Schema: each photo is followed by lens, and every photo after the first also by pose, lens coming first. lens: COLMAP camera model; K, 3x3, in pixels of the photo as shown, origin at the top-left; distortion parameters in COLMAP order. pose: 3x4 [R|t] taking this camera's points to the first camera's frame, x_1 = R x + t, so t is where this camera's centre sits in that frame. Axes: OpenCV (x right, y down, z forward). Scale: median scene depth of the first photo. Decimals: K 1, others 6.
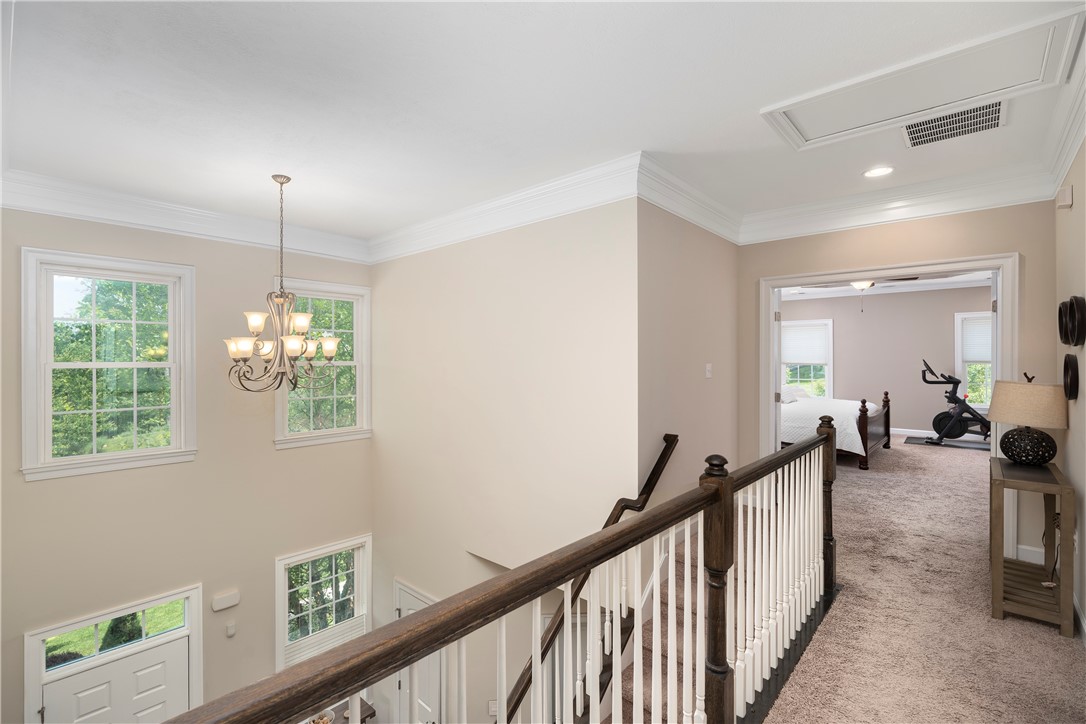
lens RADIAL K [[479.2, 0, 546.9], [0, 479.2, 360.0], [0, 0, 1]] dist [-0.002295, -0.000422]
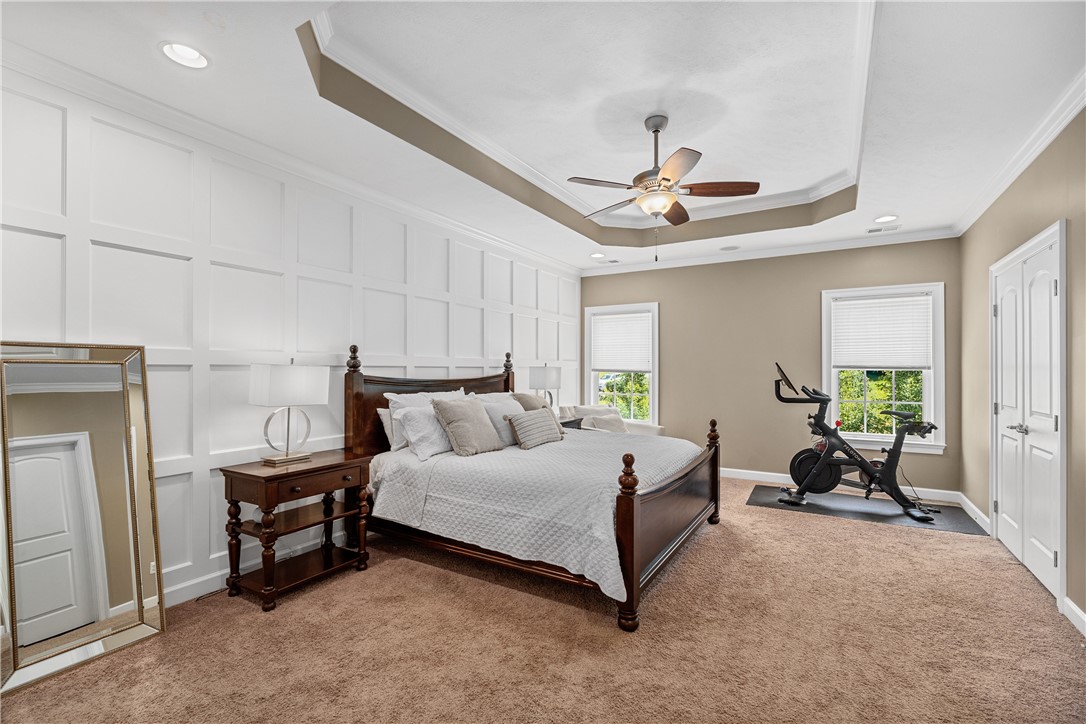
lens RADIAL K [[479.2, 0, 539.0], [0, 479.2, 368.4], [0, 0, 1]] dist [-0.002295, -0.000422]
pose [[0.983132, 0.005845, 0.182805, 0.388128], [-0.005563, 0.999982, -0.002053, 0.009236], [-0.182814, 0.001002, 0.983147, 0.468054]]
